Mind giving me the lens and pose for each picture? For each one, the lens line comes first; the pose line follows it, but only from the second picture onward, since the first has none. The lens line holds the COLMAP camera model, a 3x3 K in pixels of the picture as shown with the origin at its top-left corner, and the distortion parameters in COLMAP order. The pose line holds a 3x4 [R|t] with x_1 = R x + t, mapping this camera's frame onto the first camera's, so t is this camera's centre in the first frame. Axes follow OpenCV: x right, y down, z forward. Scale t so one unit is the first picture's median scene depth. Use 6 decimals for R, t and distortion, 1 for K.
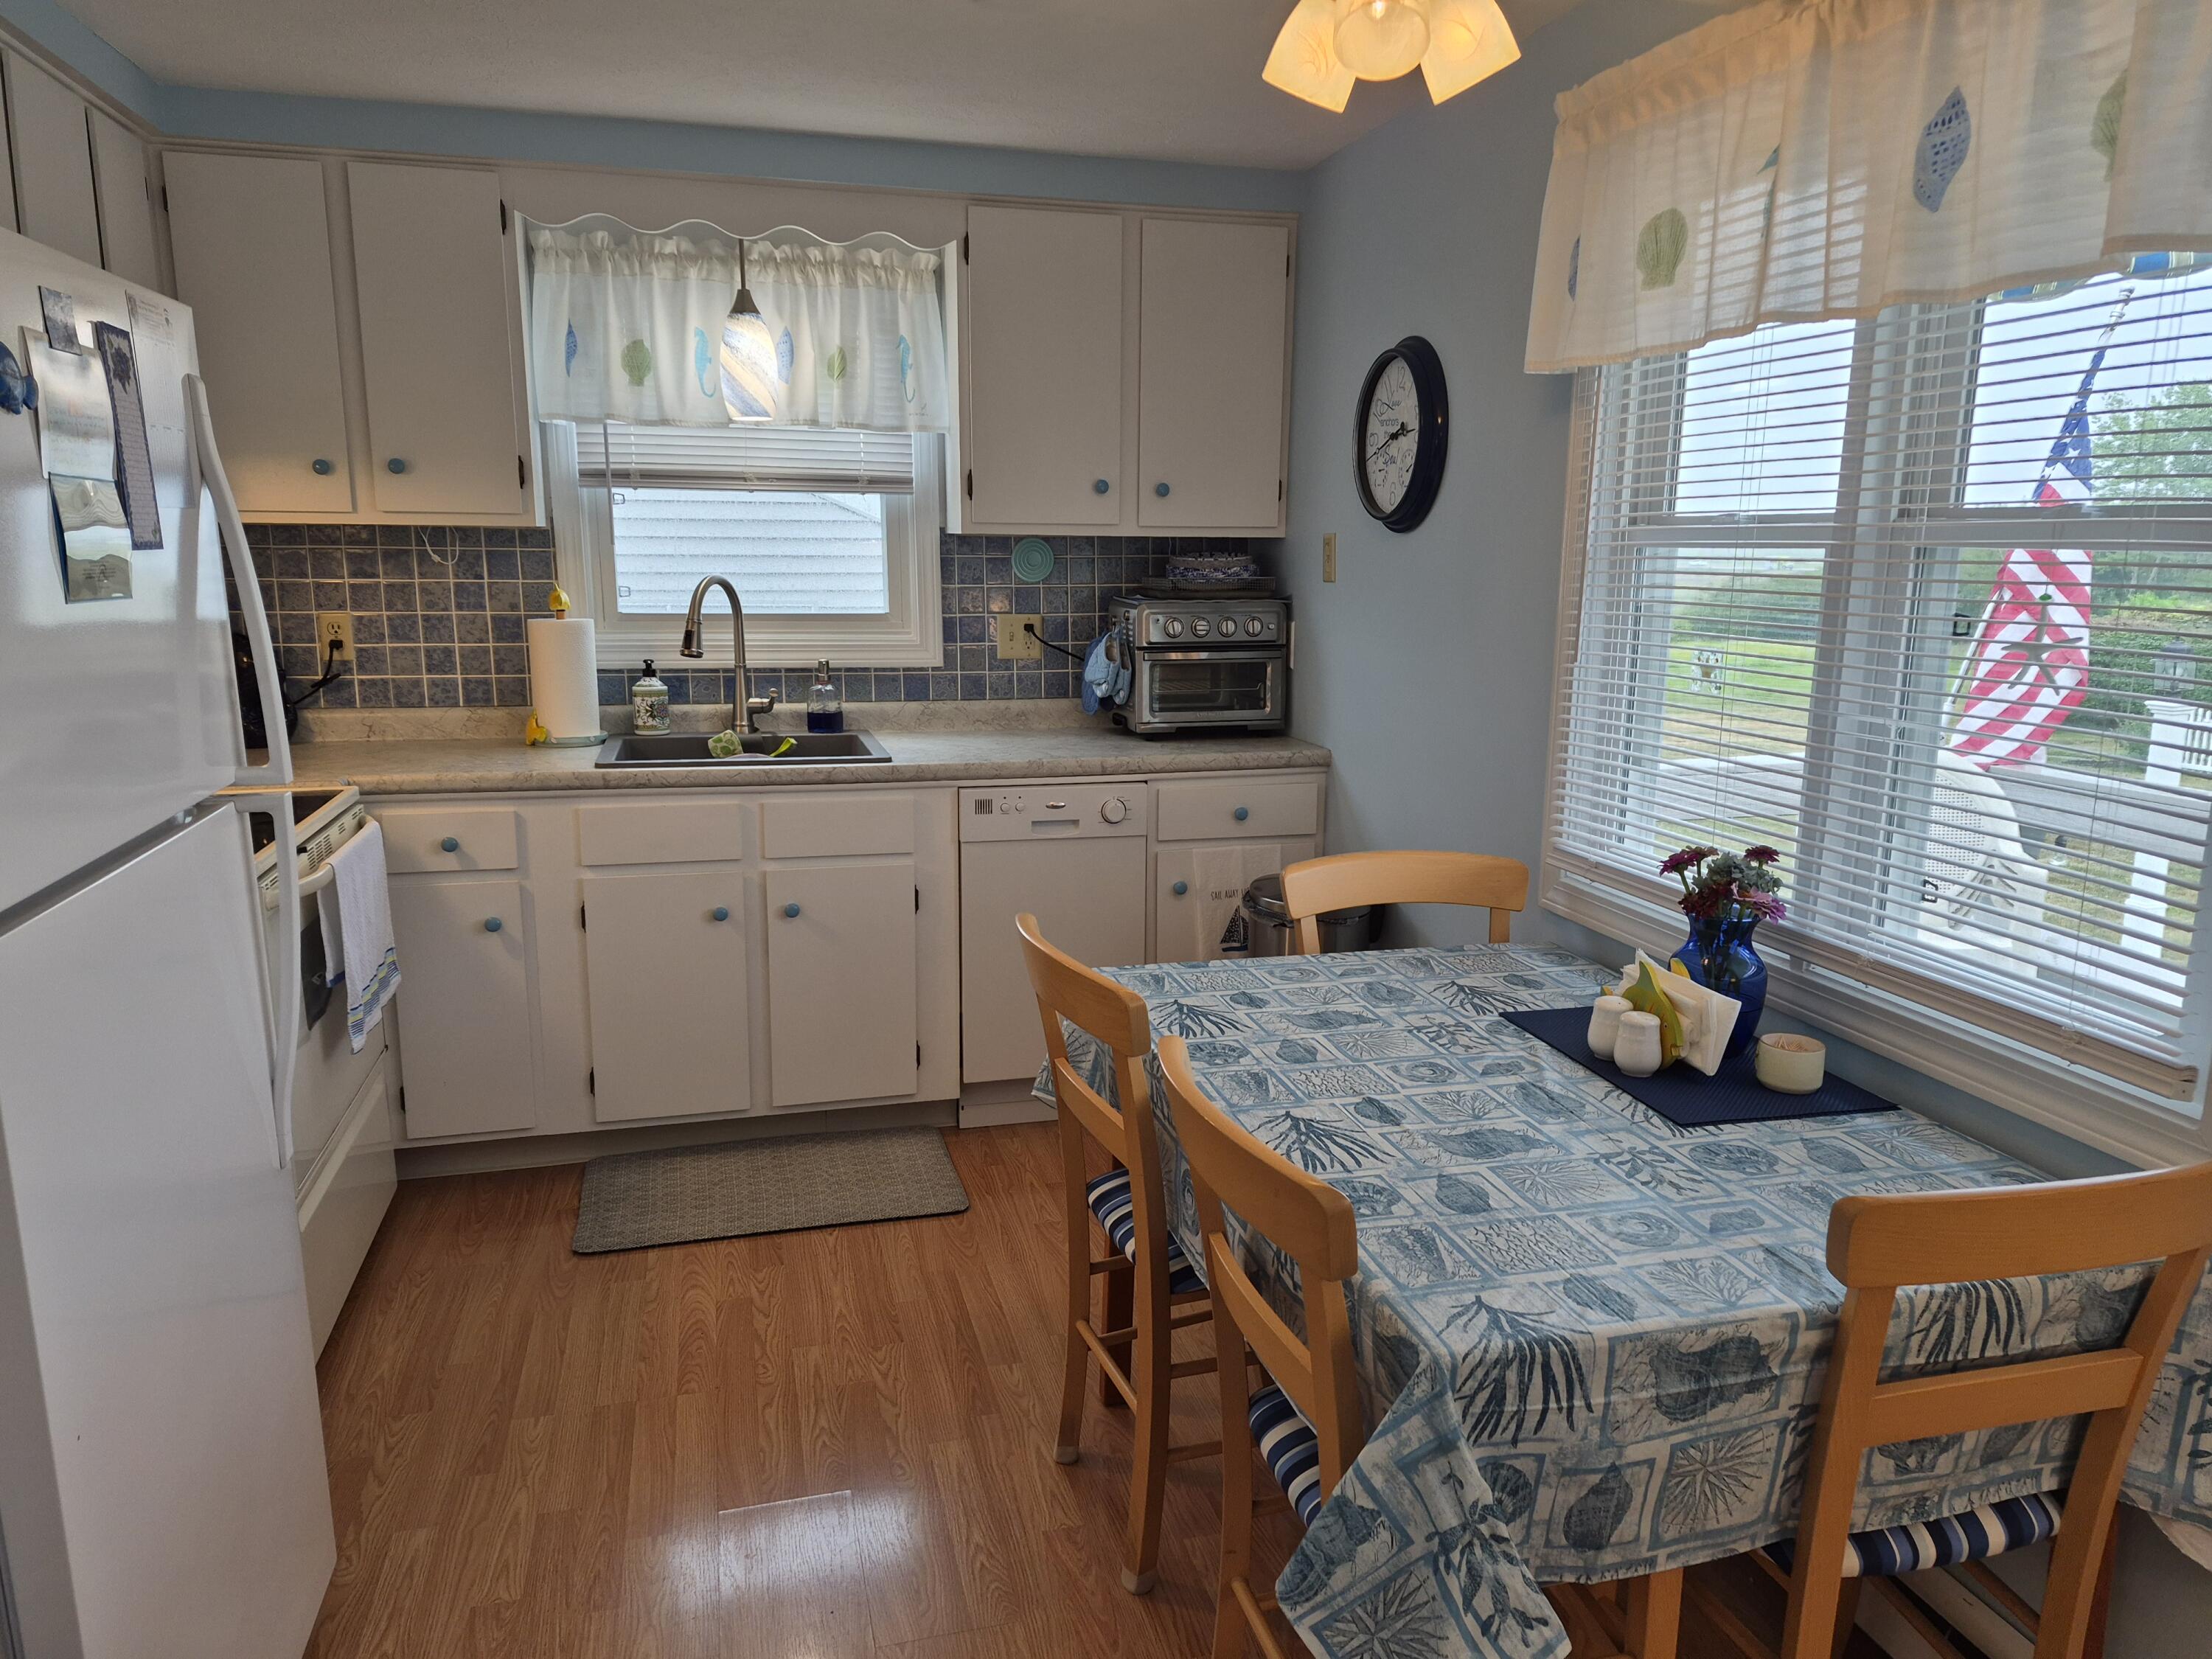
lens RADIAL K [[1528.3, 0, 1139.7], [0, 1528.3, 854.0], [0, 0, 1]] dist [0.084619, -0.086485]
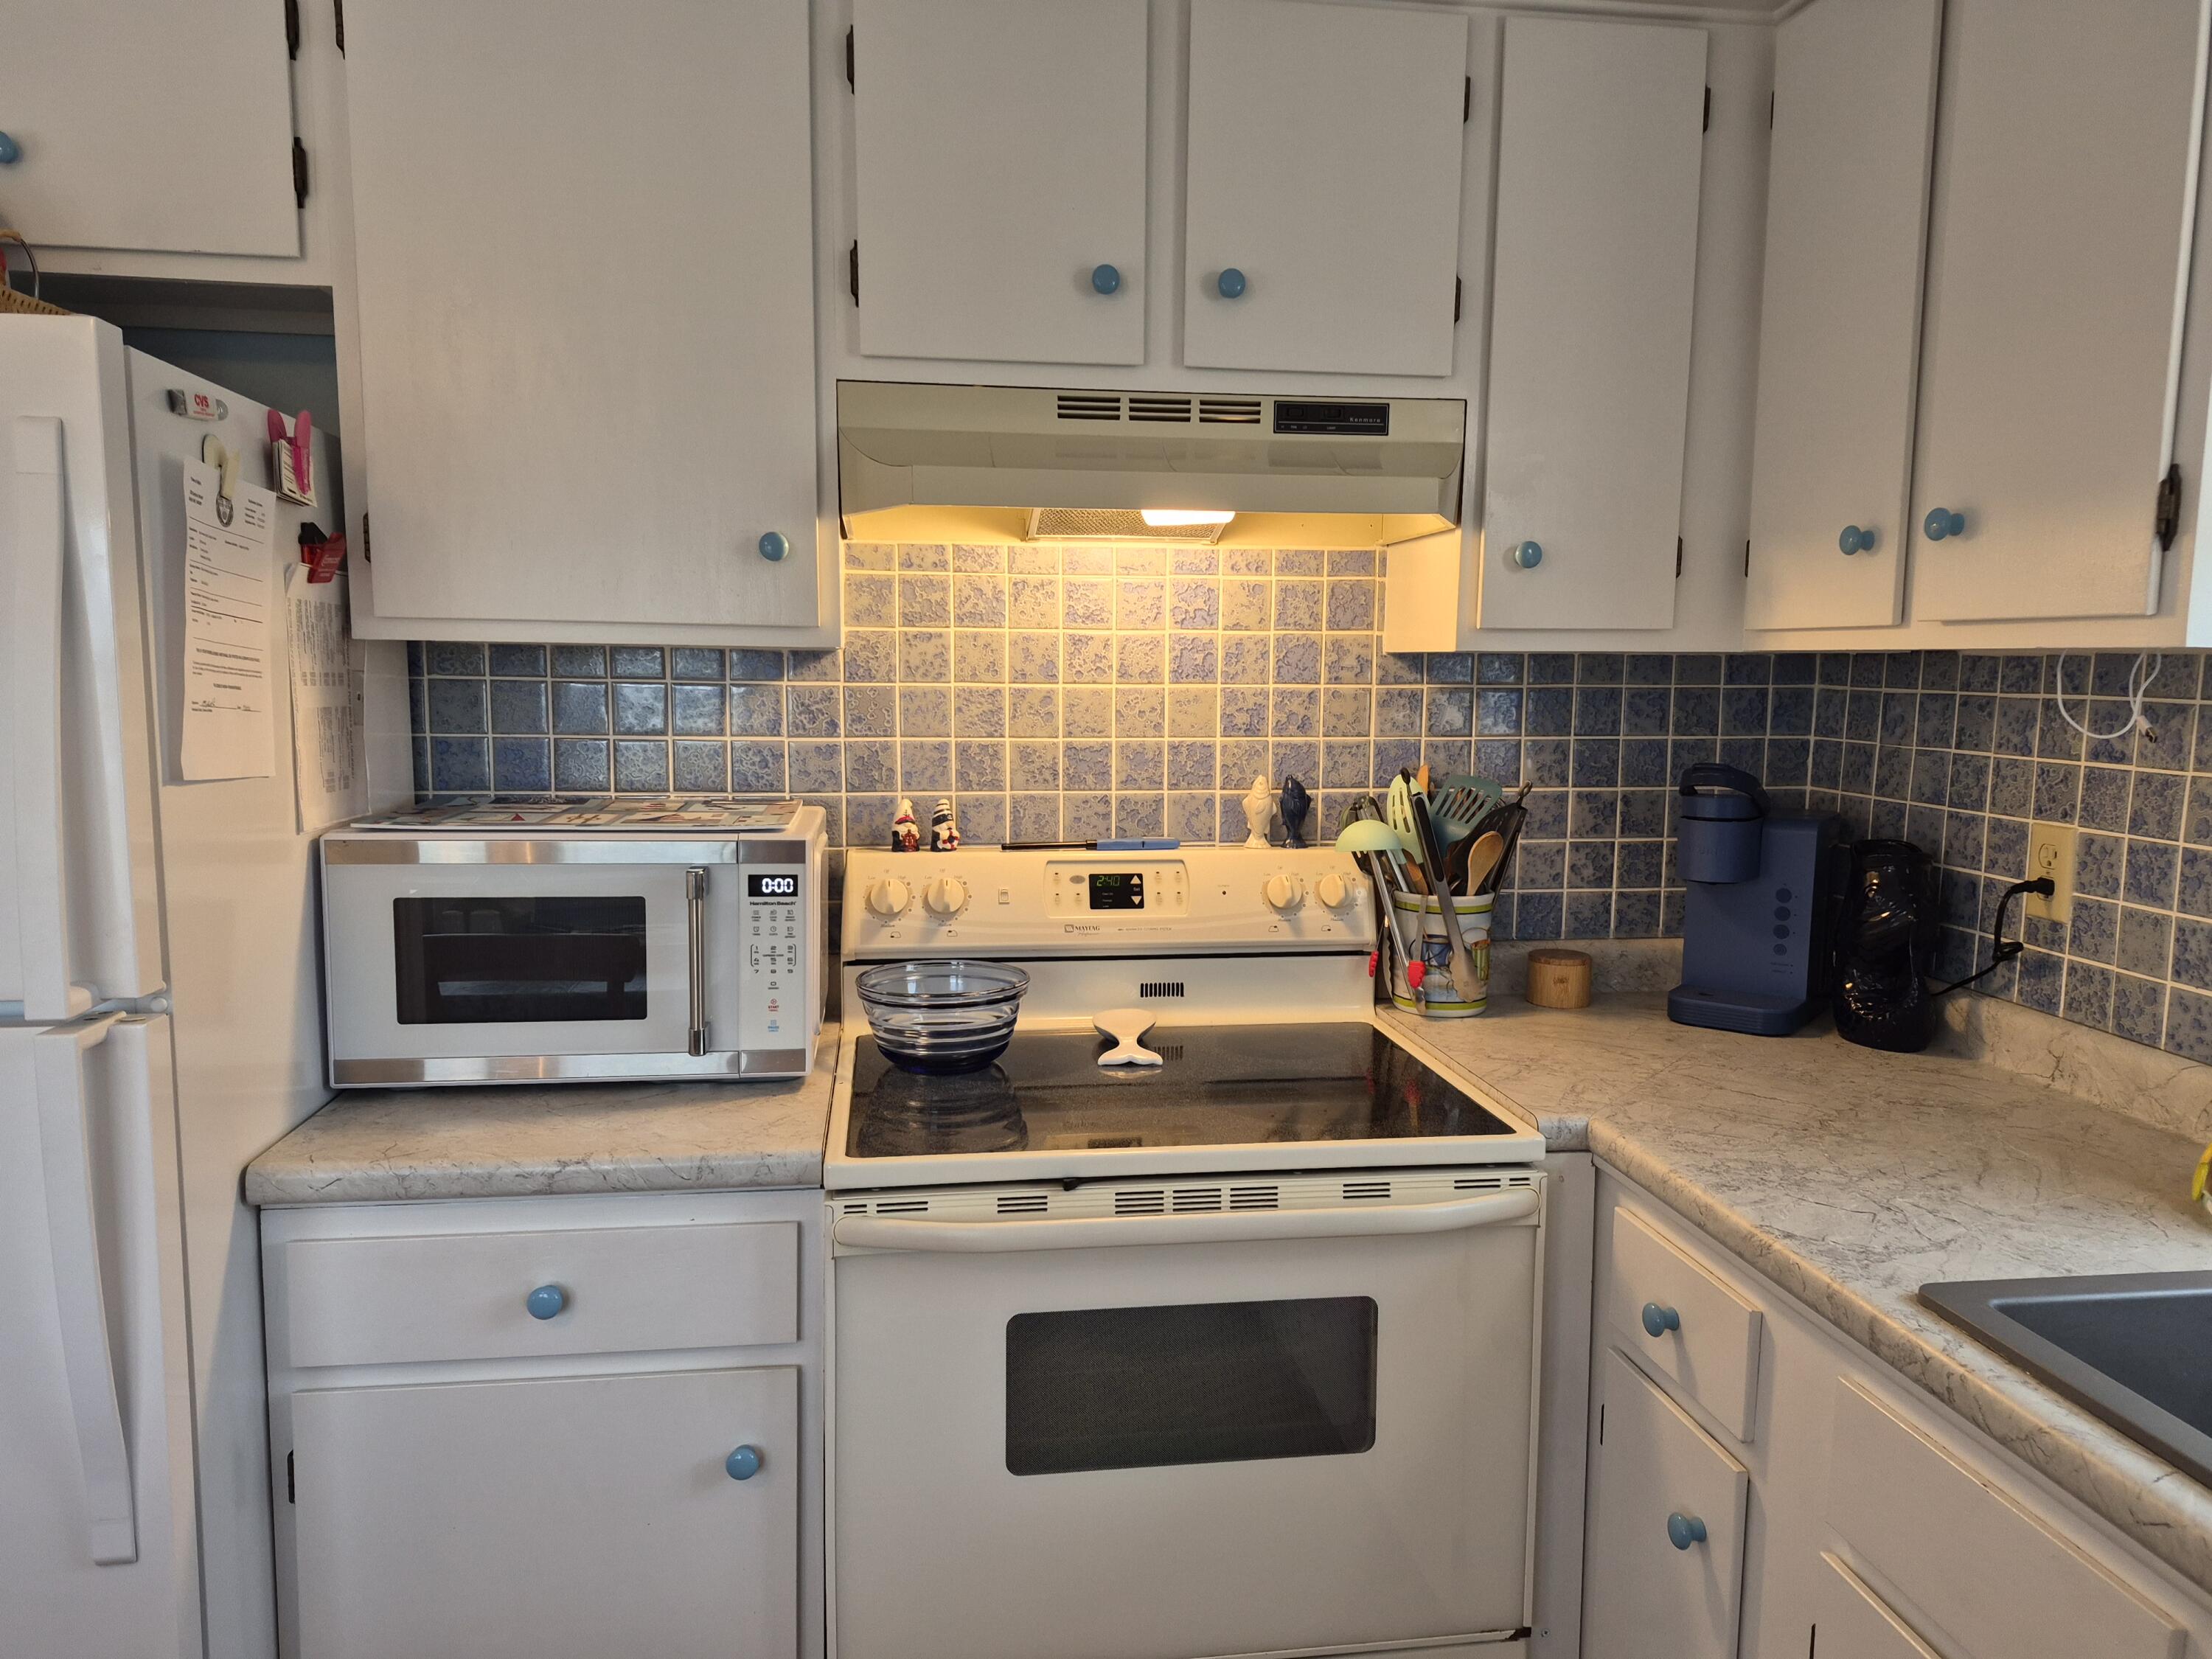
lens RADIAL K [[1528.3, 0, 1118.7], [0, 1528.3, 852.5], [0, 0, 1]] dist [0.084619, -0.086485]
pose [[-0.125128, 0.111603, -0.985844, 0.017382], [-0.210874, 0.967958, 0.136343, -0.151591], [0.969472, 0.224949, -0.097585, 0.756781]]
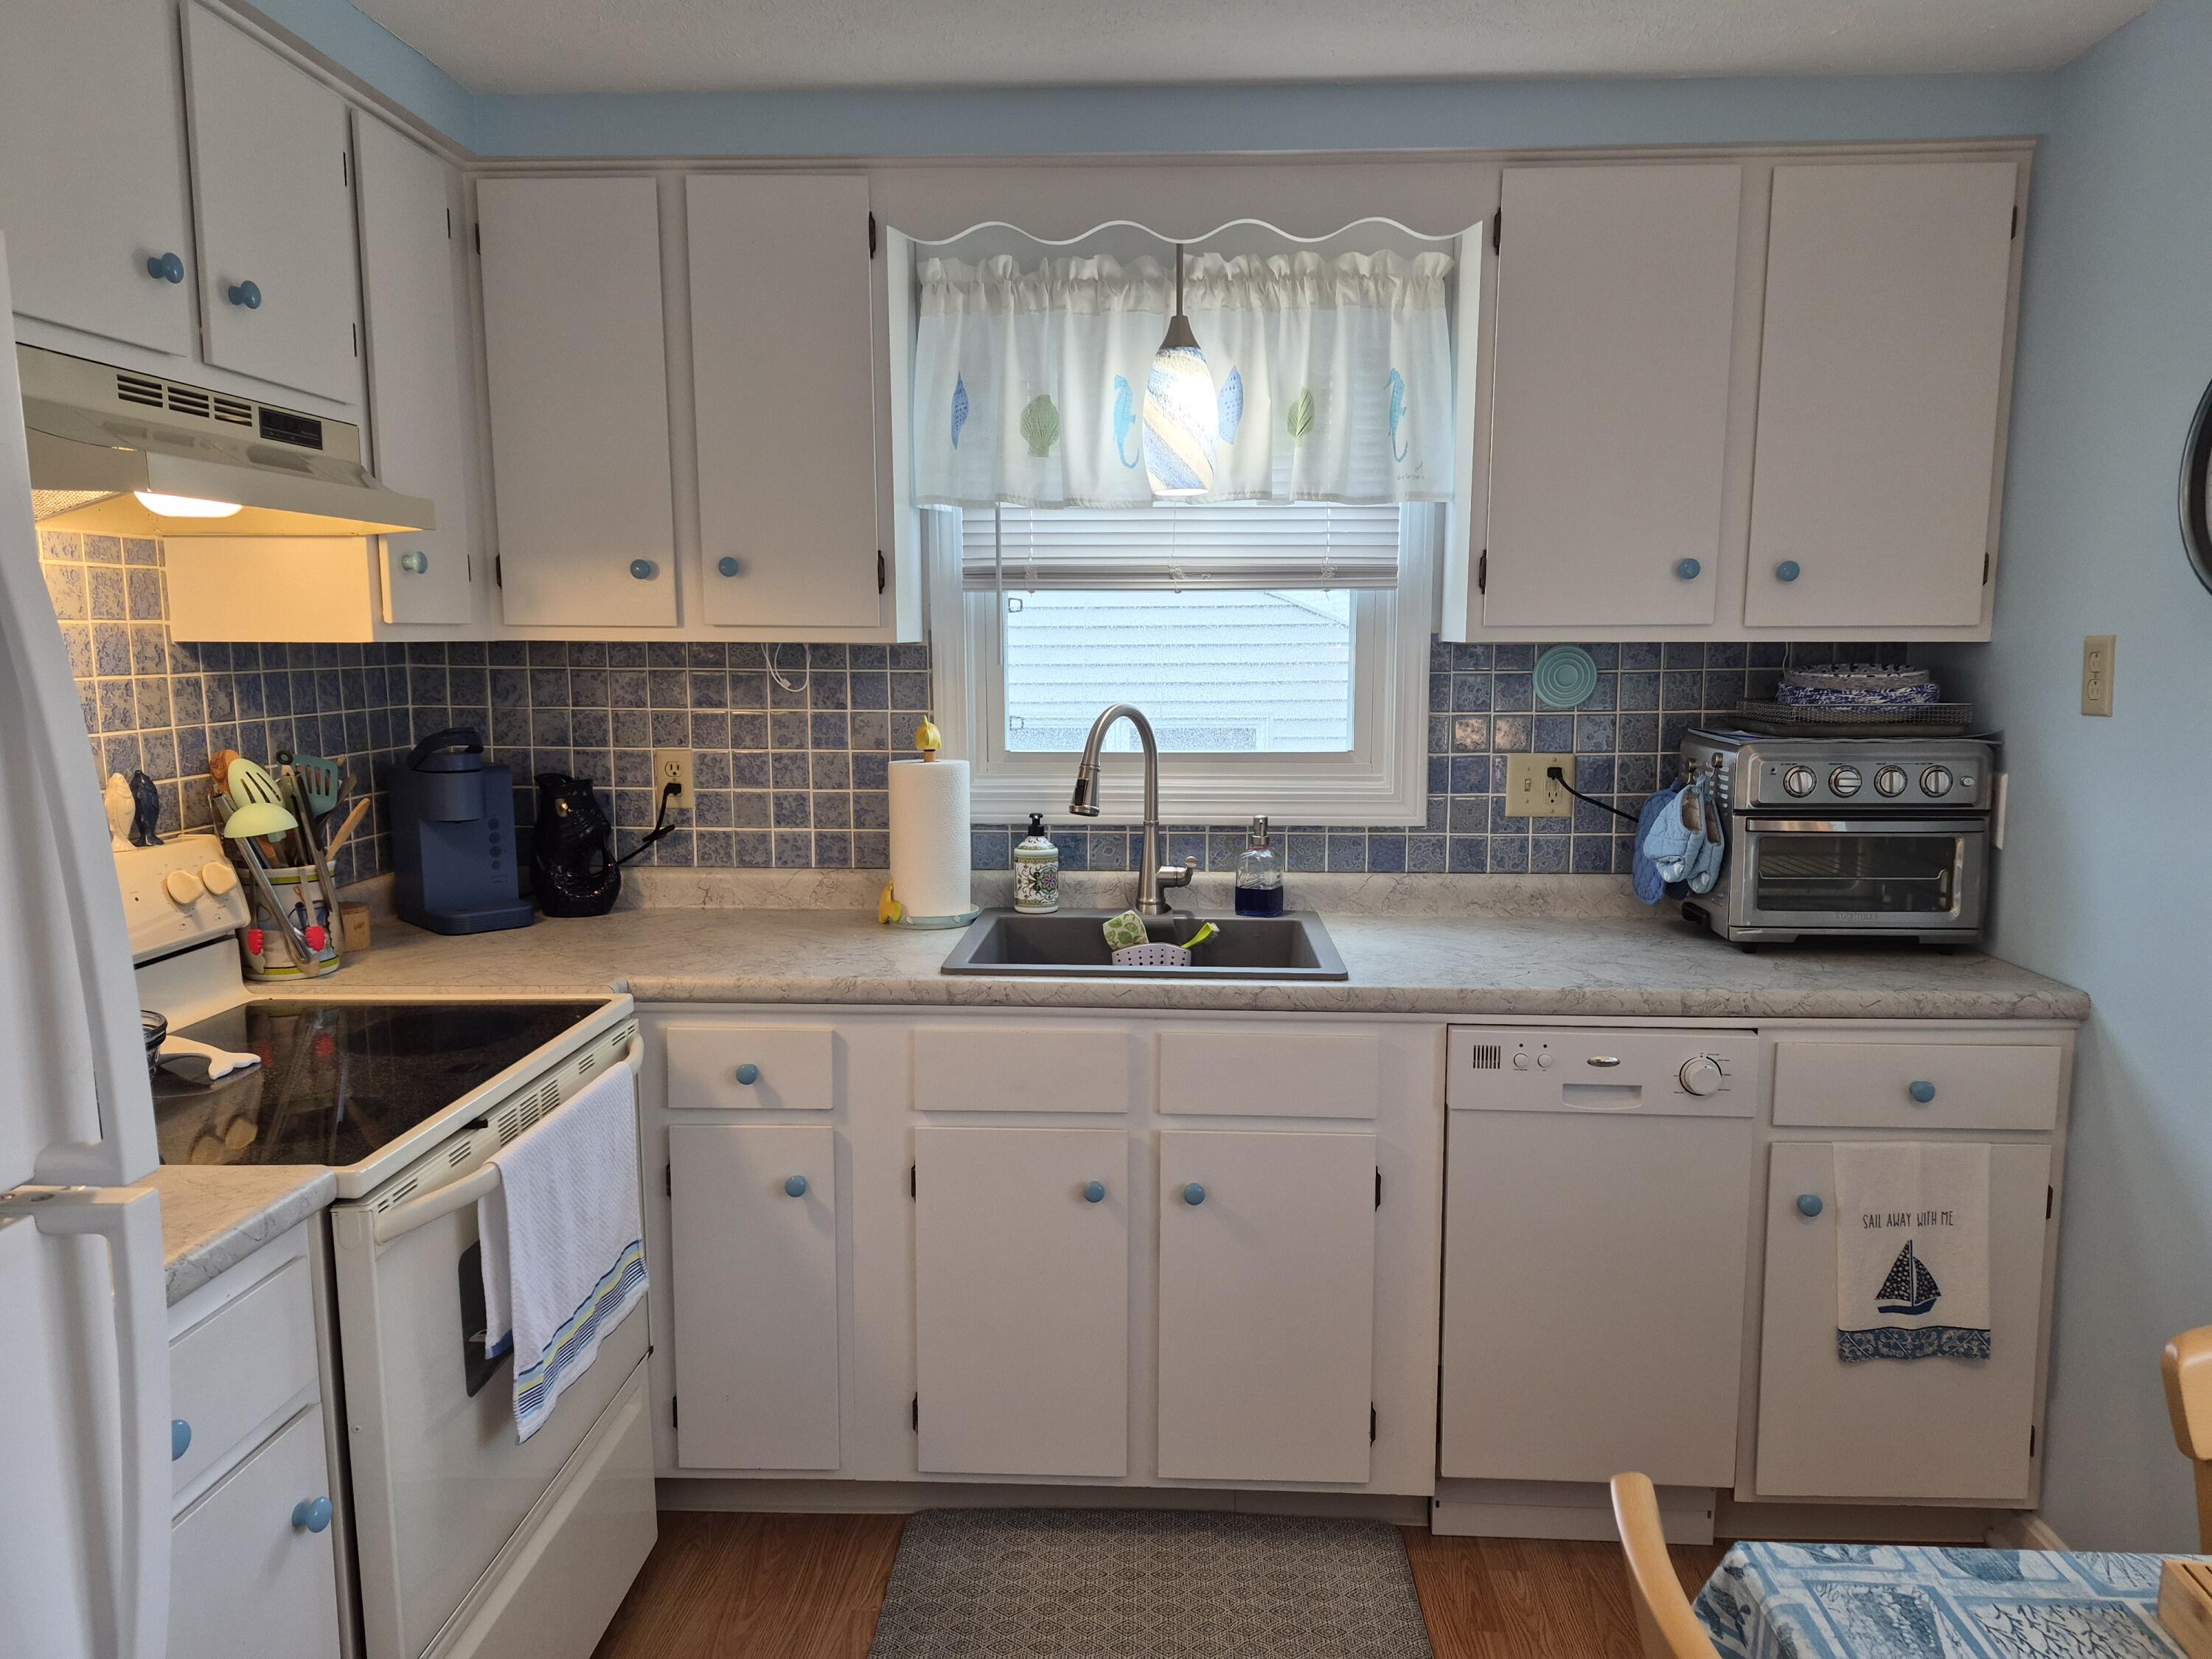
lens RADIAL K [[1528.3, 0, 1136.8], [0, 1528.3, 846.6], [0, 0, 1]] dist [0.084619, -0.086485]
pose [[0.955607, 0.031400, -0.292965, -0.053147], [-0.051225, 0.996868, -0.060243, -0.069332], [0.290156, 0.072576, 0.954223, 0.310907]]
